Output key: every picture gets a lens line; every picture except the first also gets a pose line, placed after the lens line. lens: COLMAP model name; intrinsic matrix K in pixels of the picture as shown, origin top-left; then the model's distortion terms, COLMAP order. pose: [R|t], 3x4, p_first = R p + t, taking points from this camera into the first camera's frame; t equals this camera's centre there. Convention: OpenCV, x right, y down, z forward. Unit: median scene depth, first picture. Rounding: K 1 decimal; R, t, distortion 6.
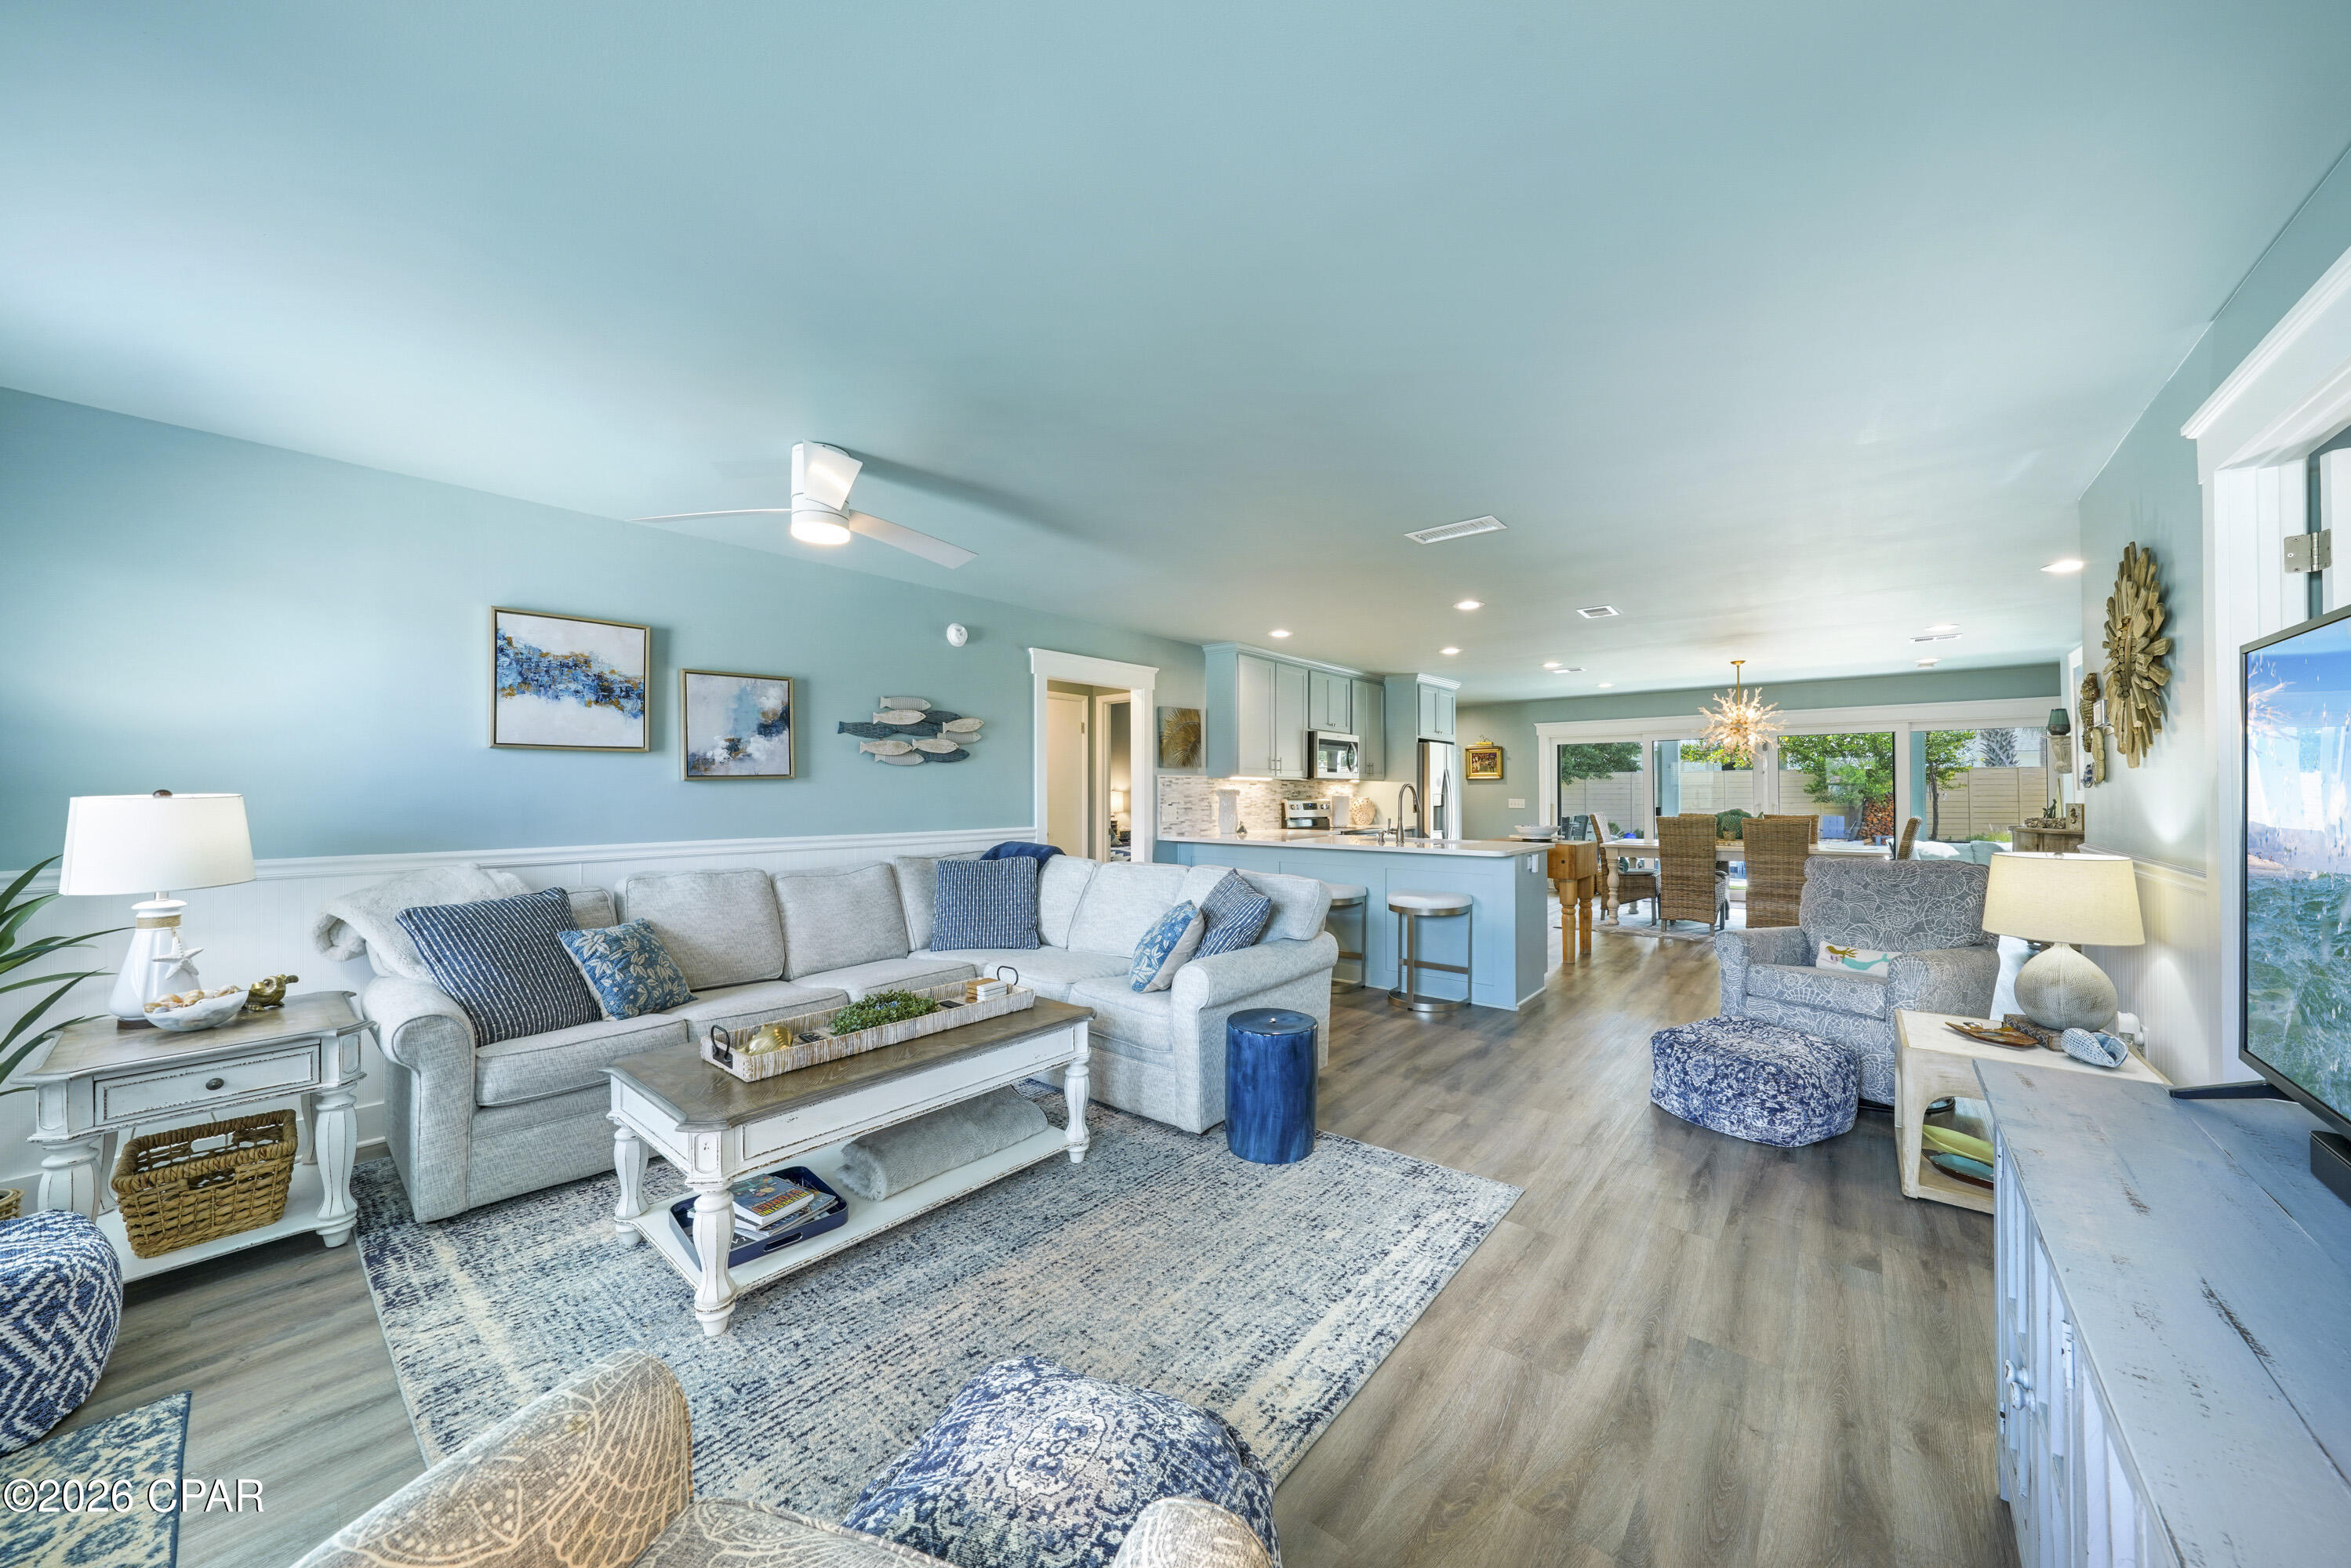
lens RADIAL K [[809.0, 0, 1182.2], [0, 809.0, 782.0], [0, 0, 1]] dist [-0.023451, 0.000187]
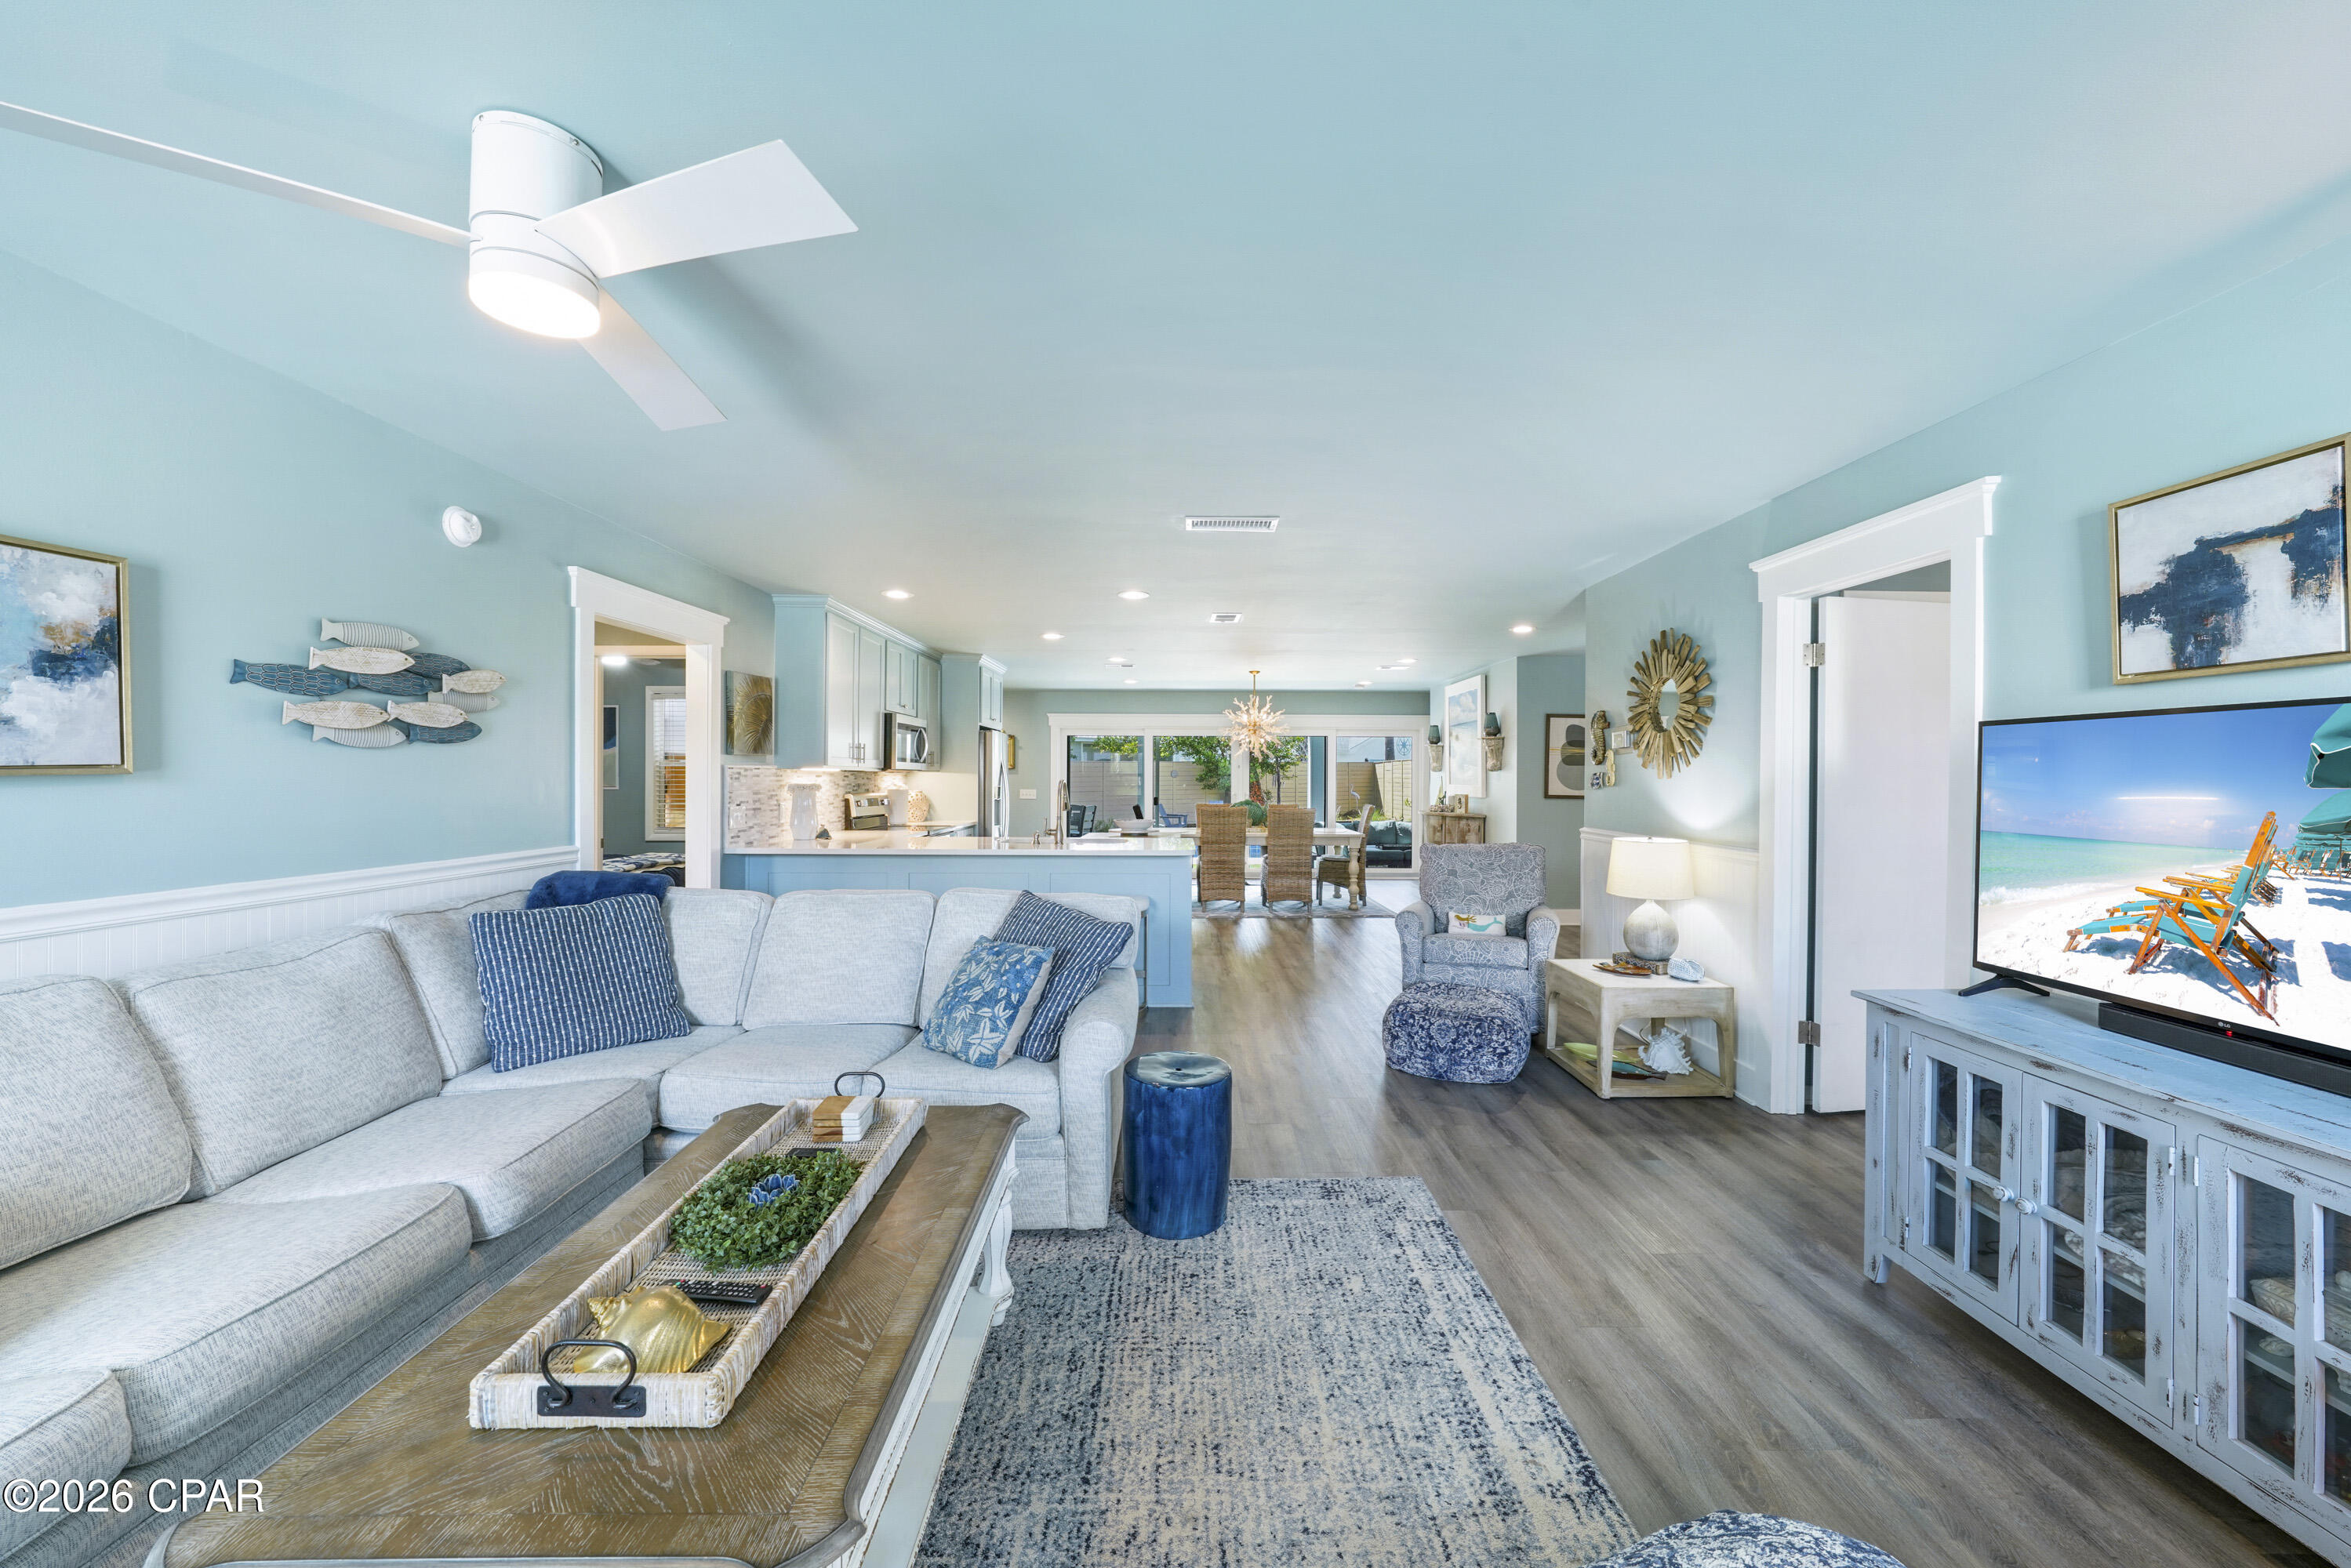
lens RADIAL K [[866.2, 0, 1184.3], [0, 866.2, 776.0], [0, 0, 1]] dist [-0.024802, 0.006393]
pose [[0.758192, 0.004915, 0.652013, -0.316971], [-0.012532, 0.999897, 0.007036, -0.012854], [-0.651911, -0.013505, 0.758175, 0.203063]]
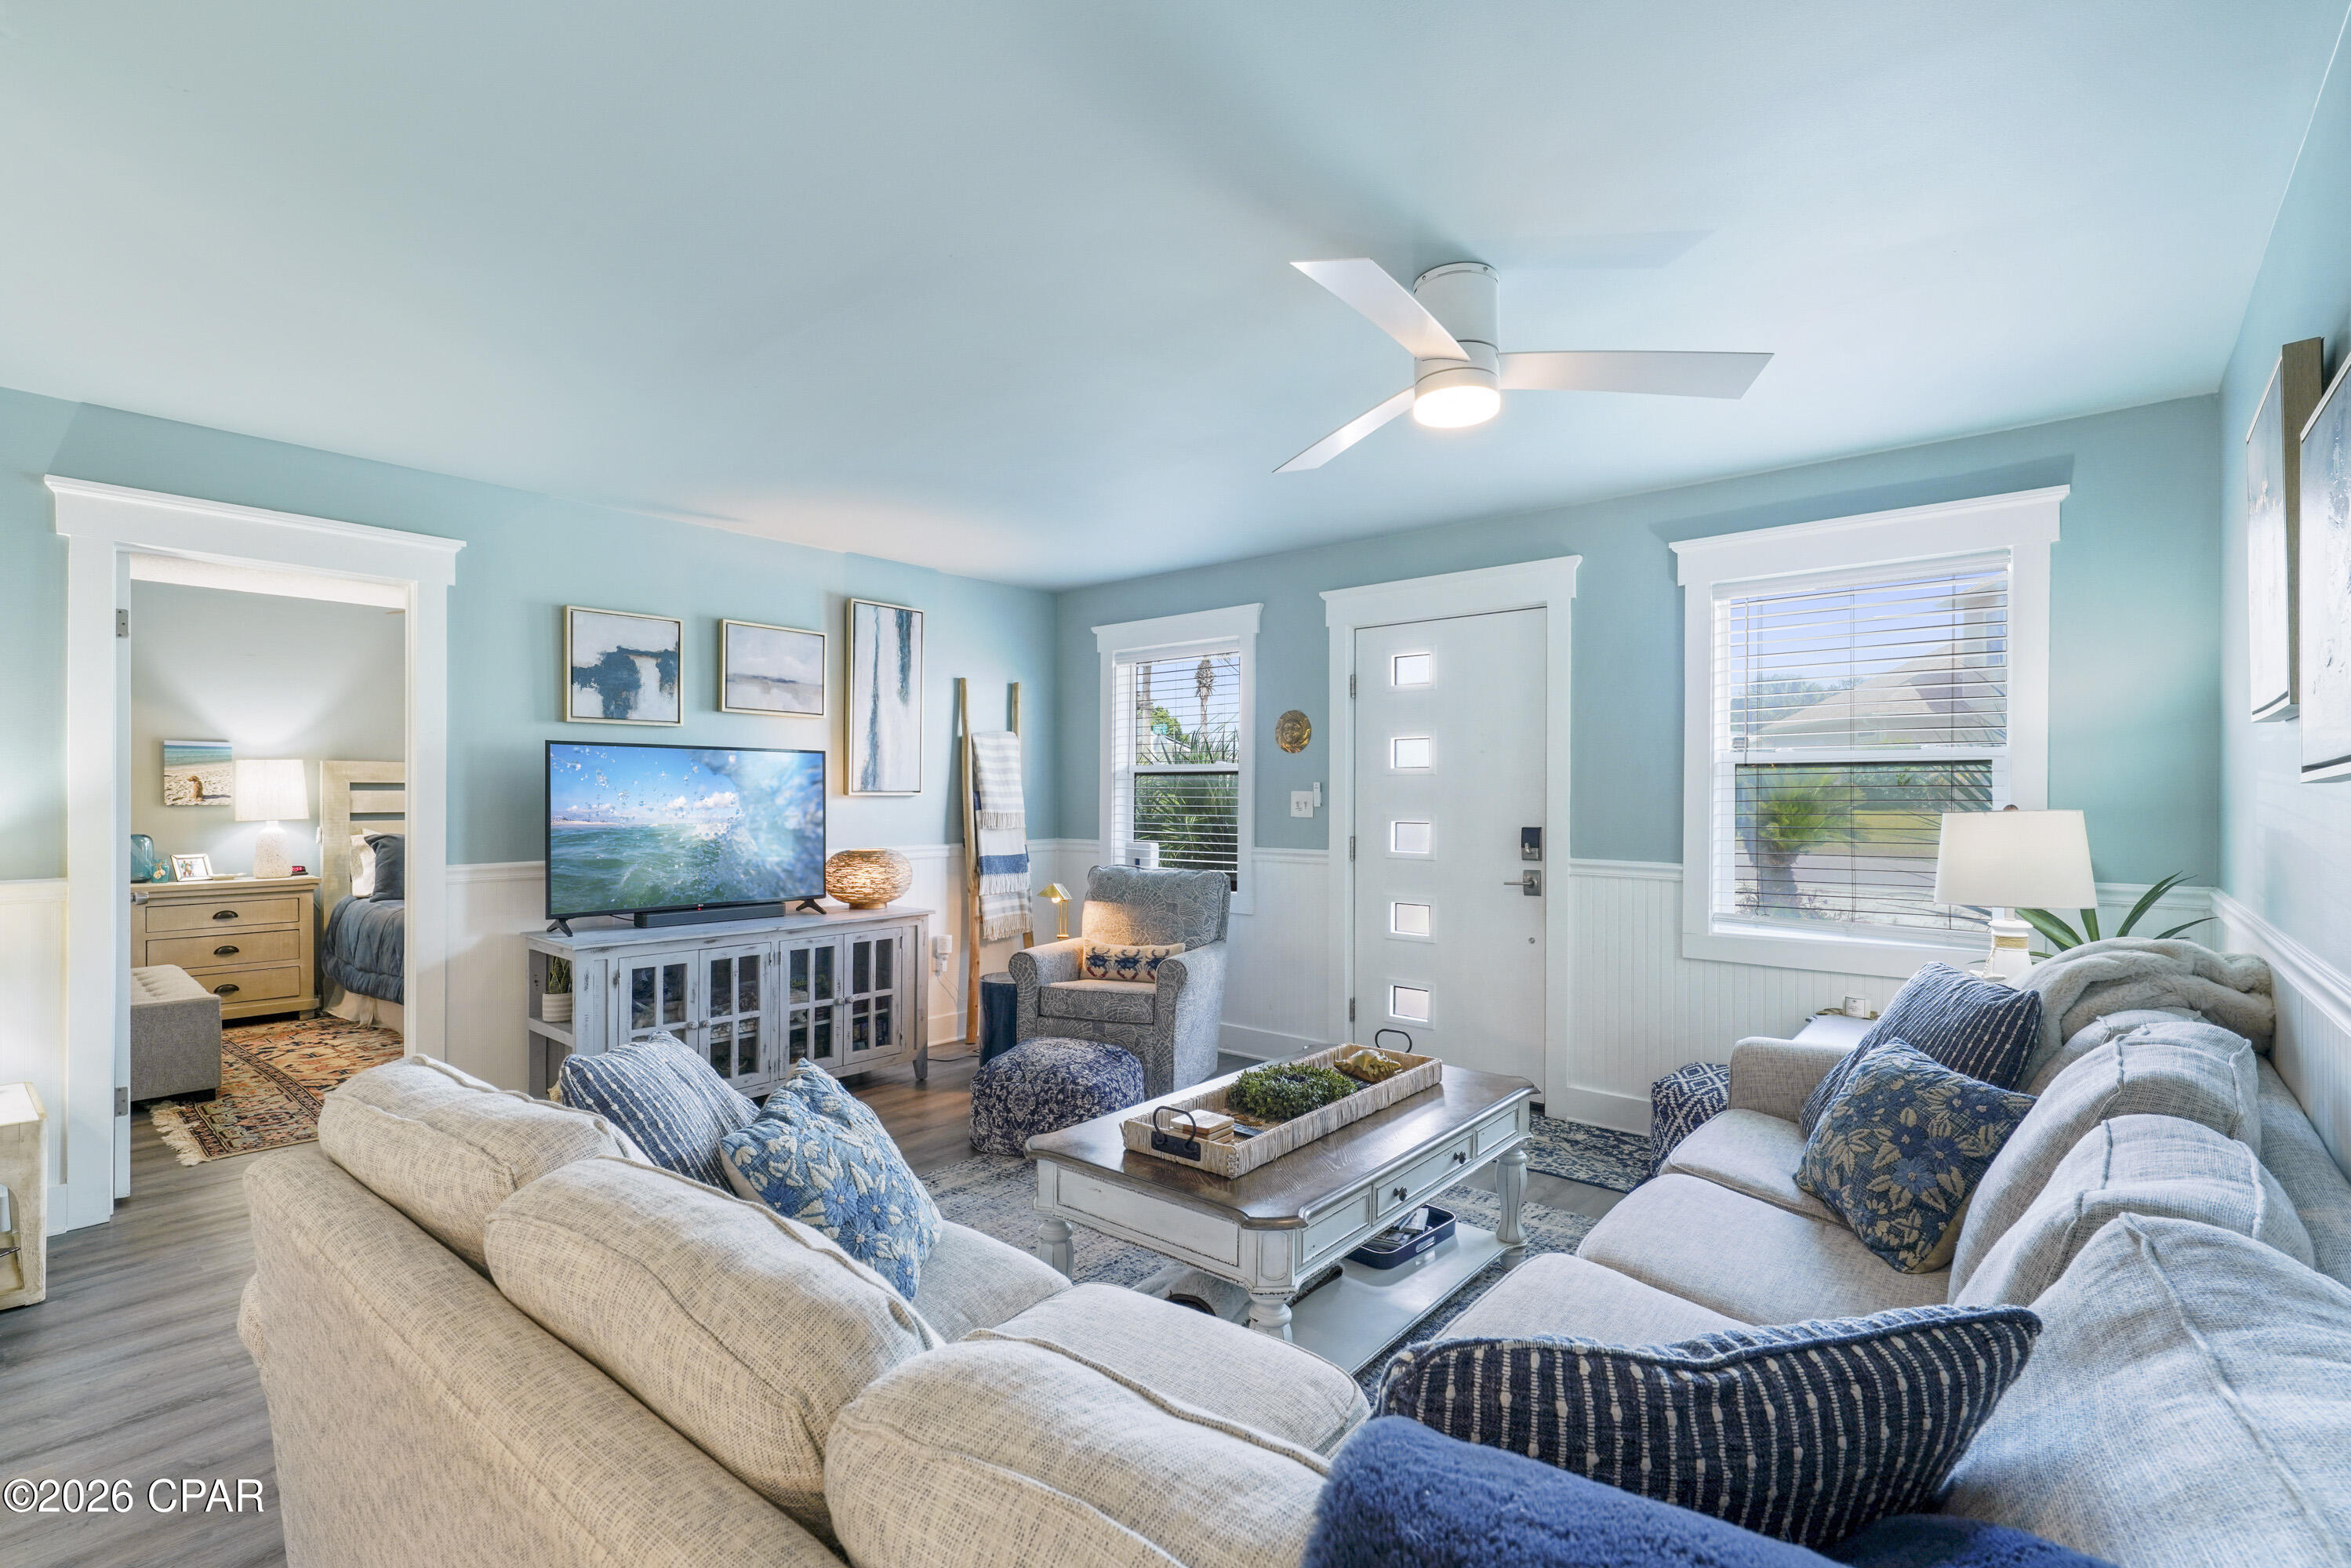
lens RADIAL K [[1073.5, 0, 1179.1], [0, 1073.5, 800.3], [0, 0, 1]] dist [-0.000909, 0.000515]
pose [[-0.999997, -0.001002, -0.002223, -0.140698], [-0.000992, 0.999989, -0.004602, 0.005466], [0.002228, -0.004600, -0.999987, 1.181172]]
